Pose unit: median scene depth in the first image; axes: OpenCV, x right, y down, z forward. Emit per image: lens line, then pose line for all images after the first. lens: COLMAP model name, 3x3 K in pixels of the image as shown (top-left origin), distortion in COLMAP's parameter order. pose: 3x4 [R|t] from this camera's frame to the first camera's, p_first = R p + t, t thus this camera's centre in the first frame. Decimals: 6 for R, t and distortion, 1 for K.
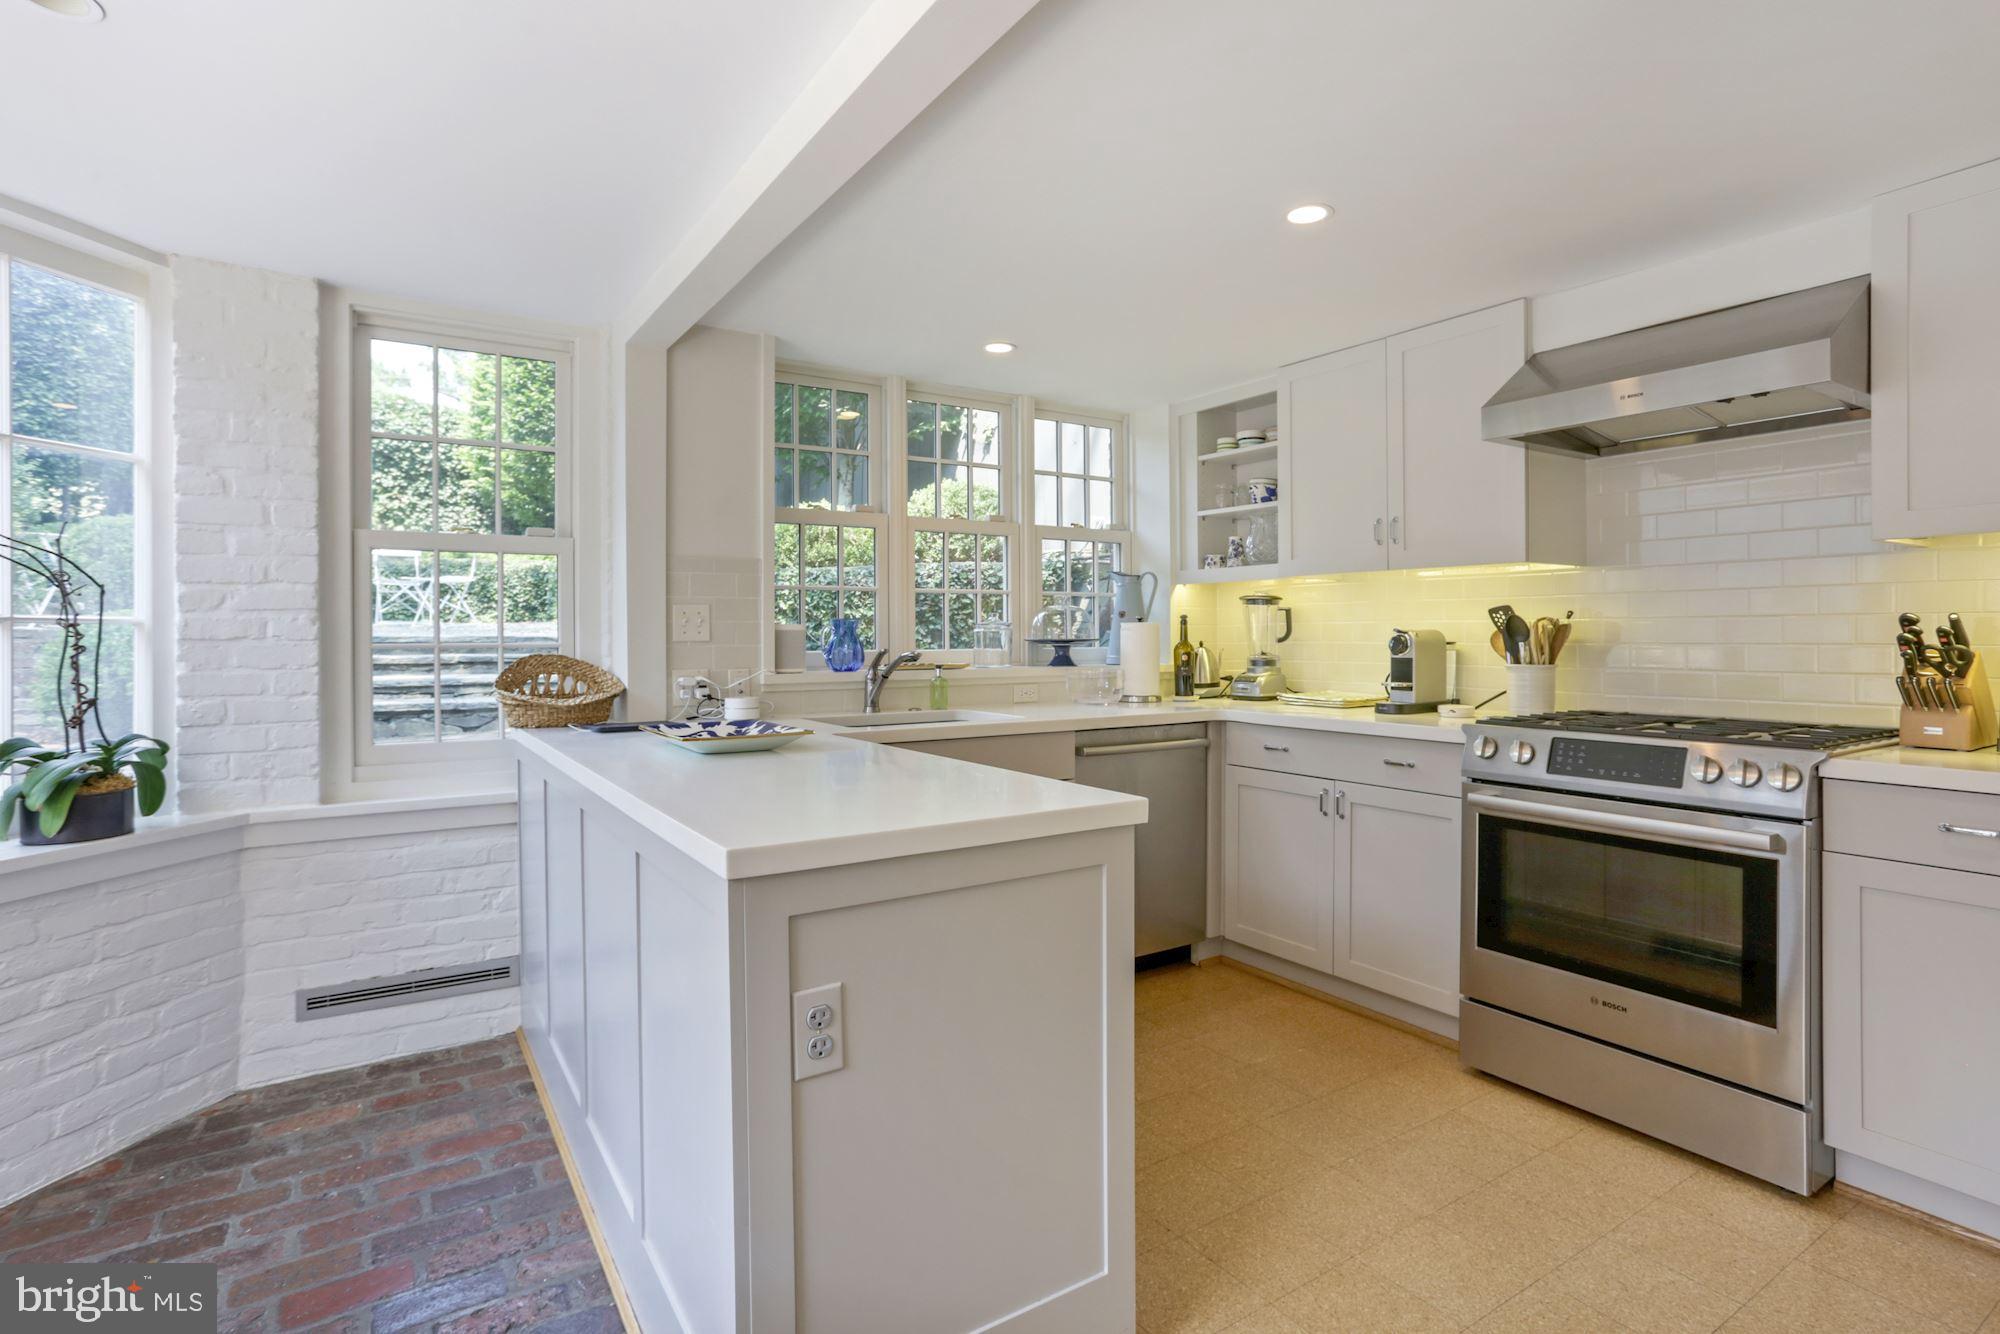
lens RADIAL K [[984.4, 0, 989.0], [0, 984.4, 640.9], [0, 0, 1]] dist [-0.046313, 0.031309]
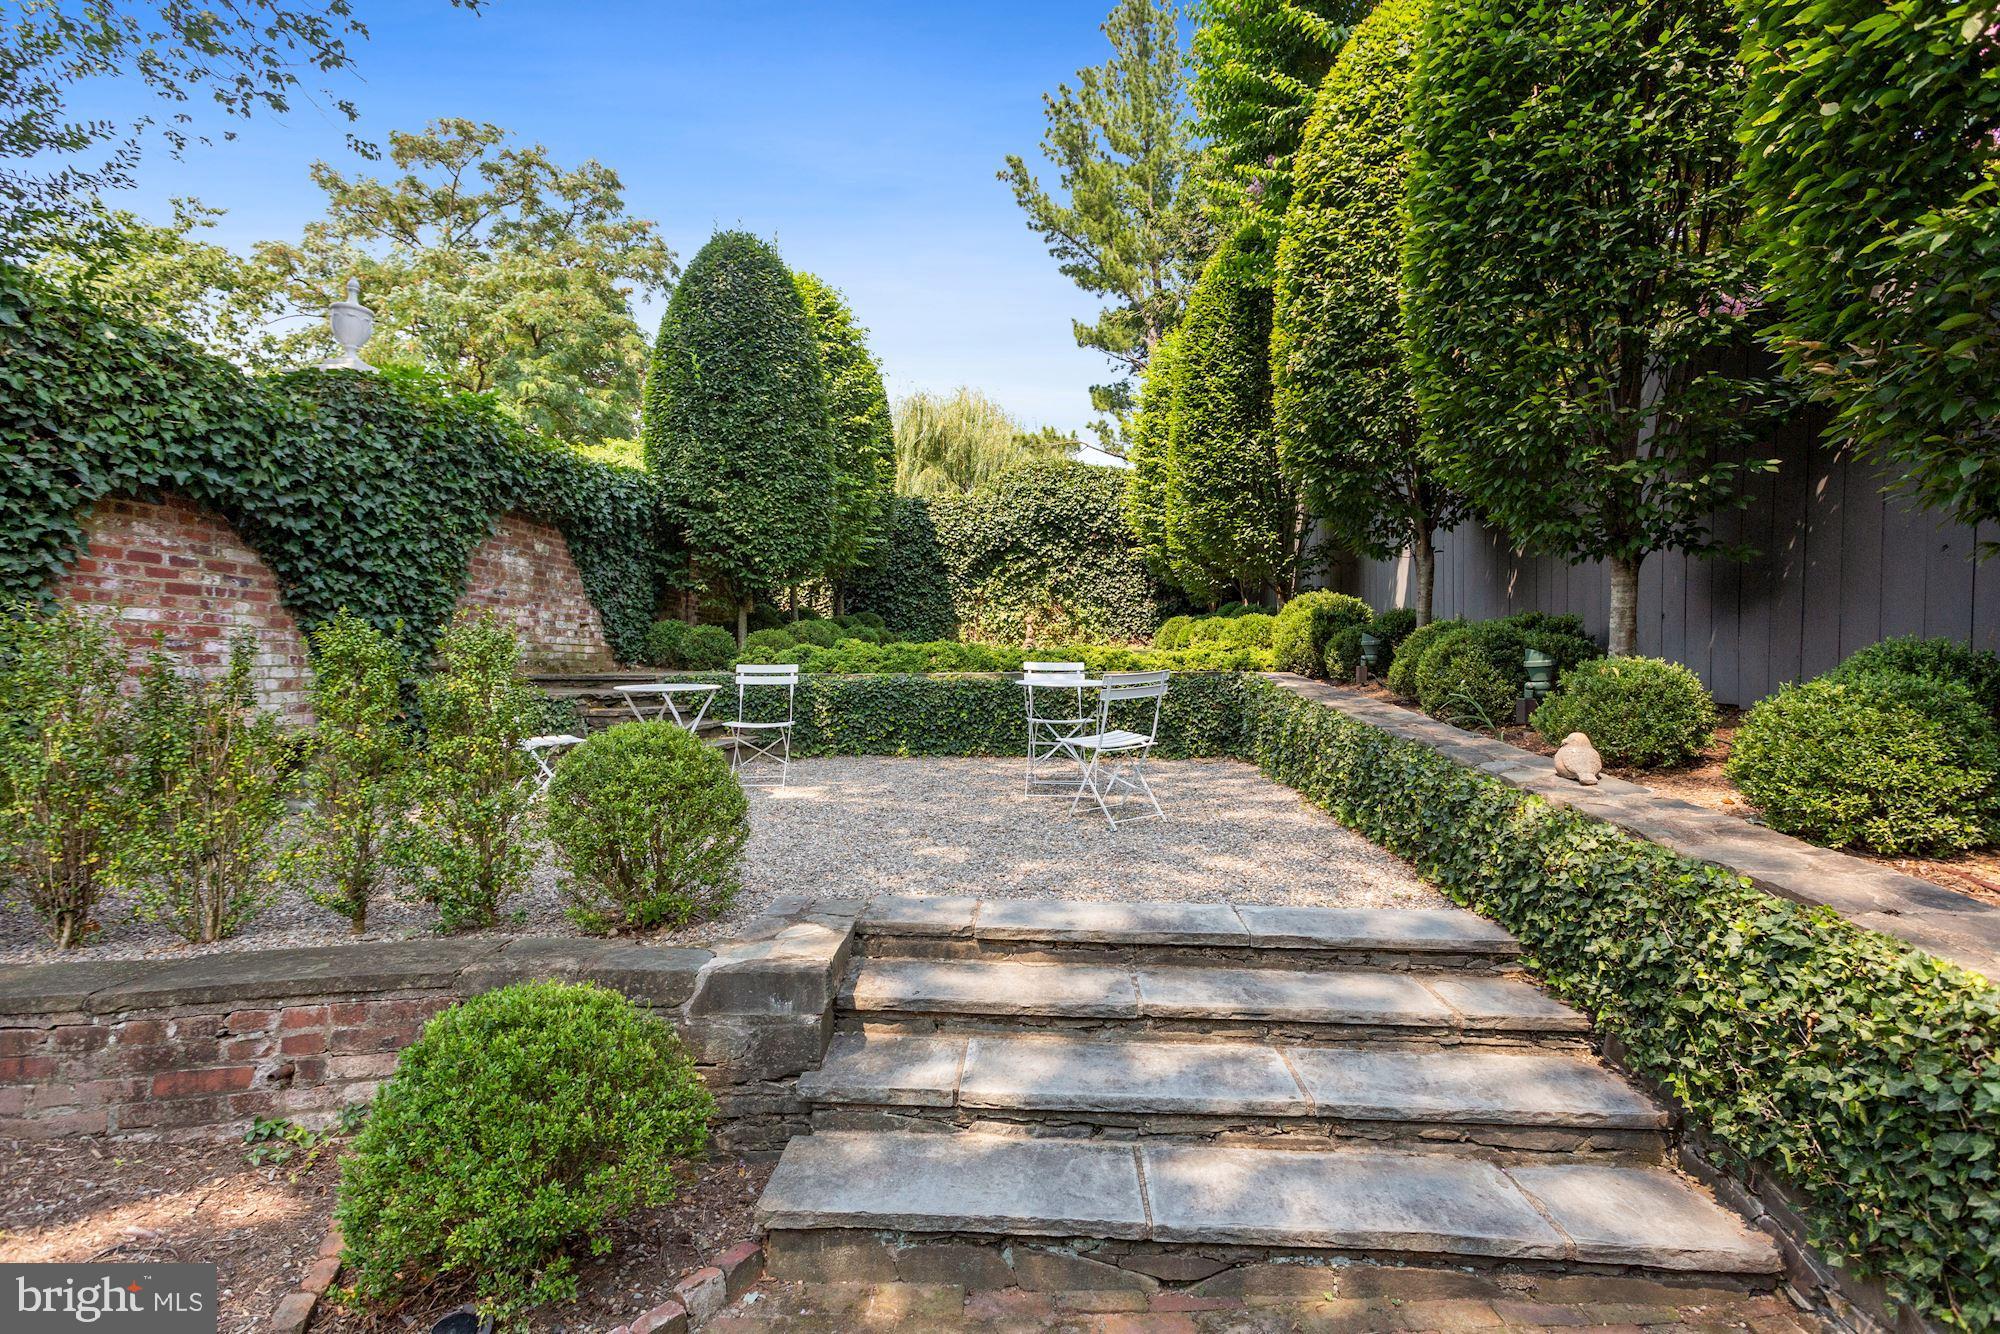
lens RADIAL K [[951.6, 0, 1013.2], [0, 951.6, 663.7], [0, 0, 1]] dist [-0.000256, 0.026552]
pose [[0.819829, 0.008887, -0.572539, -0.637600], [-0.010731, 0.999942, 0.000156, -0.290055], [0.572507, 0.006016, 0.819877, 1.112961]]
